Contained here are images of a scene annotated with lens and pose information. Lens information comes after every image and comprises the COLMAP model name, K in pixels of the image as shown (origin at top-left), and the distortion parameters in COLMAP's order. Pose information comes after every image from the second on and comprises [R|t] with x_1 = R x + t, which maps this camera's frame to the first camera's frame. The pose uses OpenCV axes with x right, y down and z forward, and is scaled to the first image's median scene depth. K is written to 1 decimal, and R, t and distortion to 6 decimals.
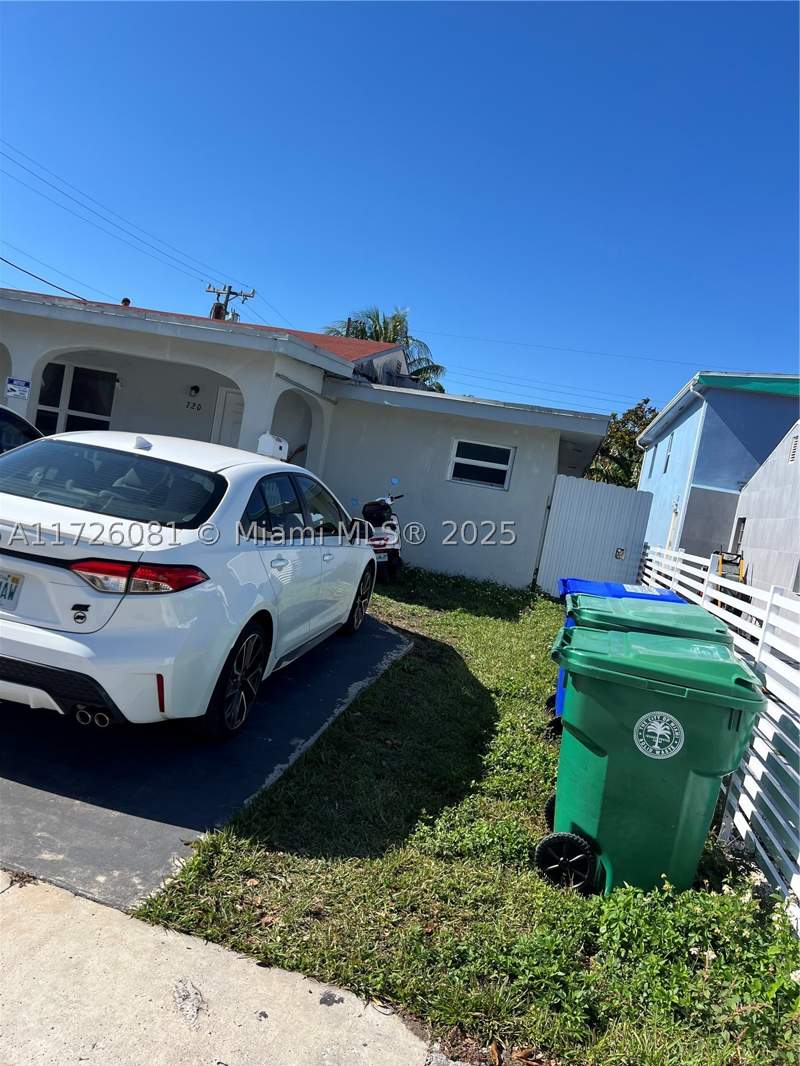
lens RADIAL K [[800.3, 0, 400.0], [0, 800.3, 533.0], [0, 0, 1]] dist [0.051458, -0.070858]
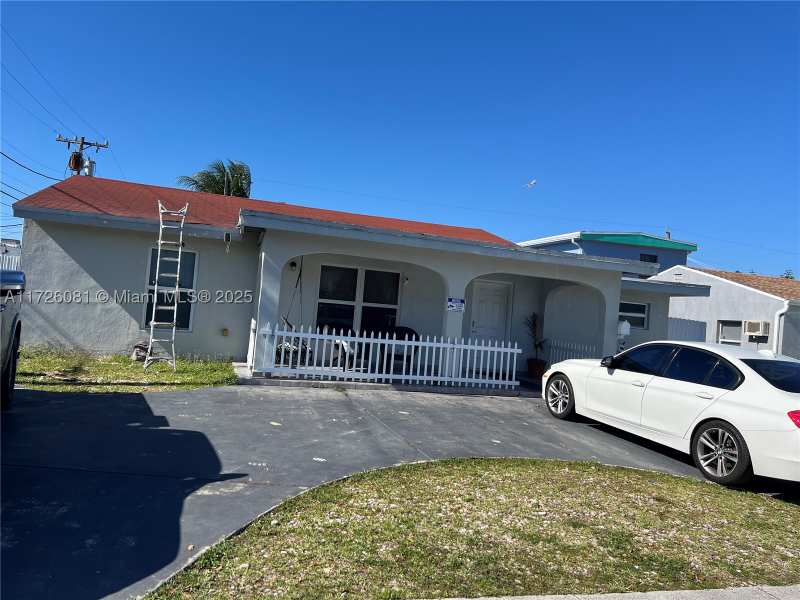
lens RADIAL K [[600.6, 0, 400.0], [0, 600.6, 300.0], [0, 0, 1]] dist [0.051458, -0.070858]
pose [[0.864241, -0.097386, 0.493562, -0.936988], [0.096998, 0.994933, 0.026467, -0.197565], [-0.493639, 0.025001, 0.869308, 0.137198]]
